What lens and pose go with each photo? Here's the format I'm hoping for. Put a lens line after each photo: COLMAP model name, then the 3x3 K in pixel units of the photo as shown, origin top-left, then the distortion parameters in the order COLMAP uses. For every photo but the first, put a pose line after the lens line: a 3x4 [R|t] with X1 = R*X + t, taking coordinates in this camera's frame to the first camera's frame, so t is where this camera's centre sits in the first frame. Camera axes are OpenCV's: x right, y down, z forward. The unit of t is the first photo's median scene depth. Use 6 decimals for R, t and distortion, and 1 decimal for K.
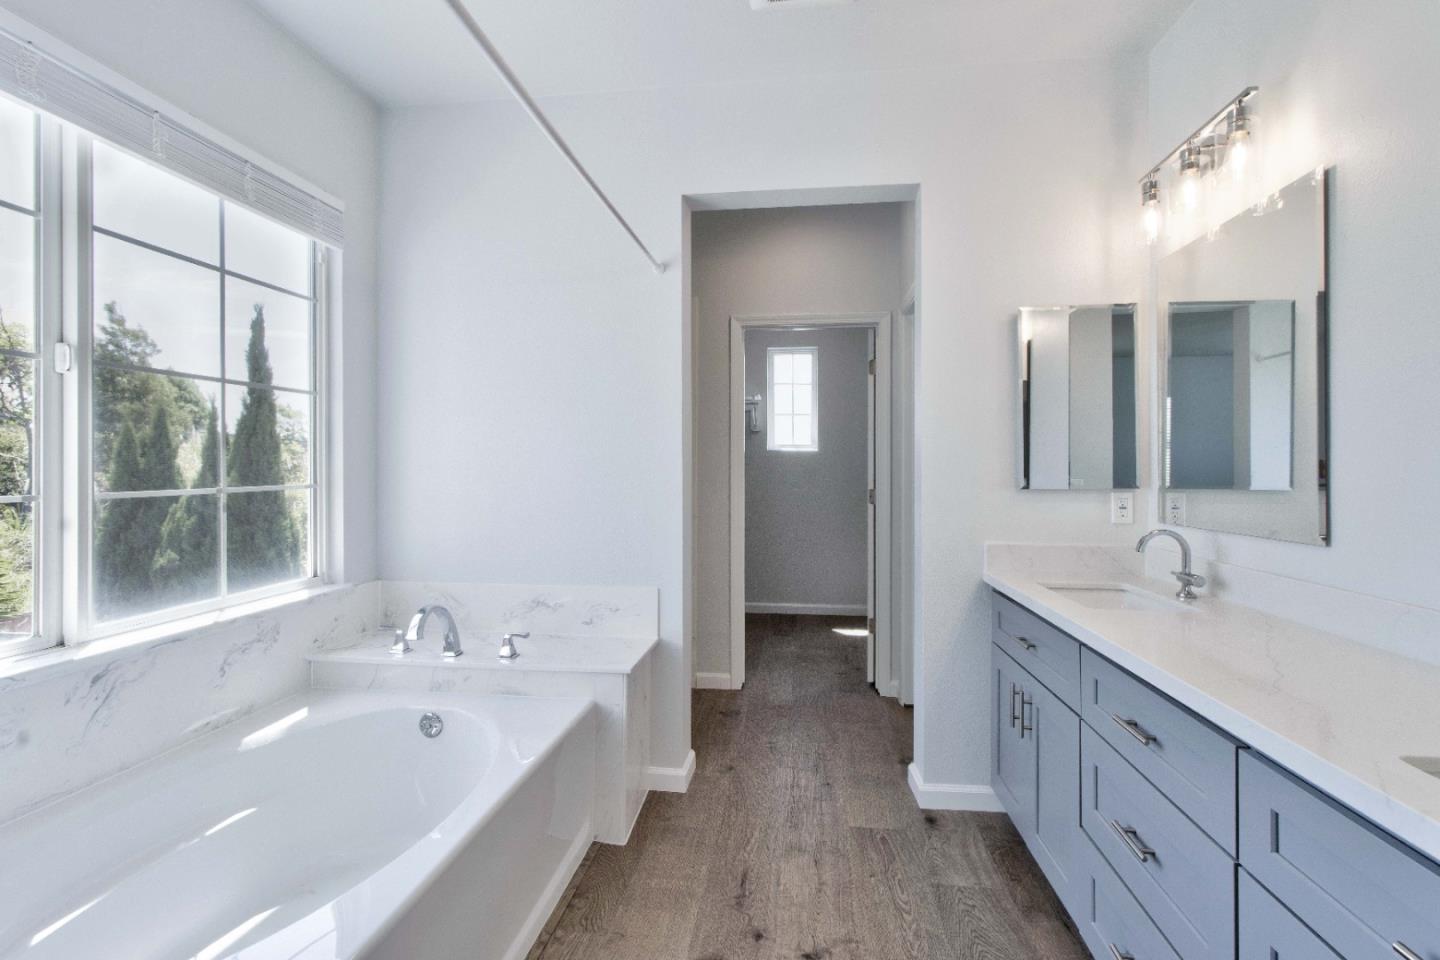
lens RADIAL K [[674.4, 0, 718.9], [0, 674.4, 466.4], [0, 0, 1]] dist [0.001153, -0.001130]
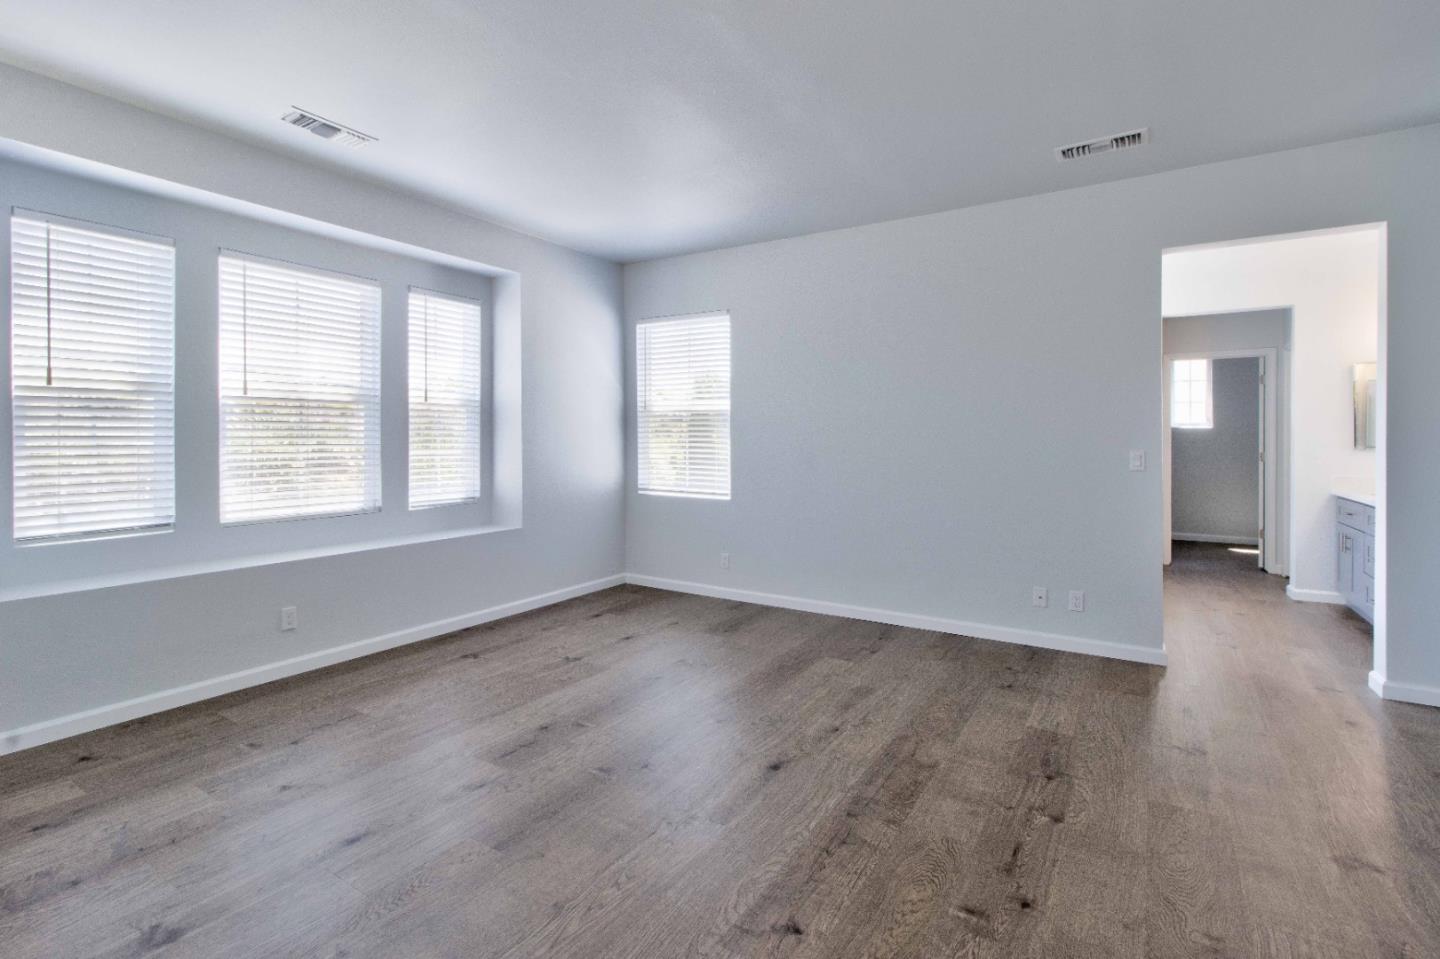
lens RADIAL K [[674.4, 0, 718.9], [0, 674.4, 465.9], [0, 0, 1]] dist [0.001153, -0.001130]
pose [[0.898872, -0.008220, -0.438135, -0.247613], [0.021202, 0.999469, 0.024748, 0.001362], [0.437699, -0.031535, 0.898569, -1.073263]]
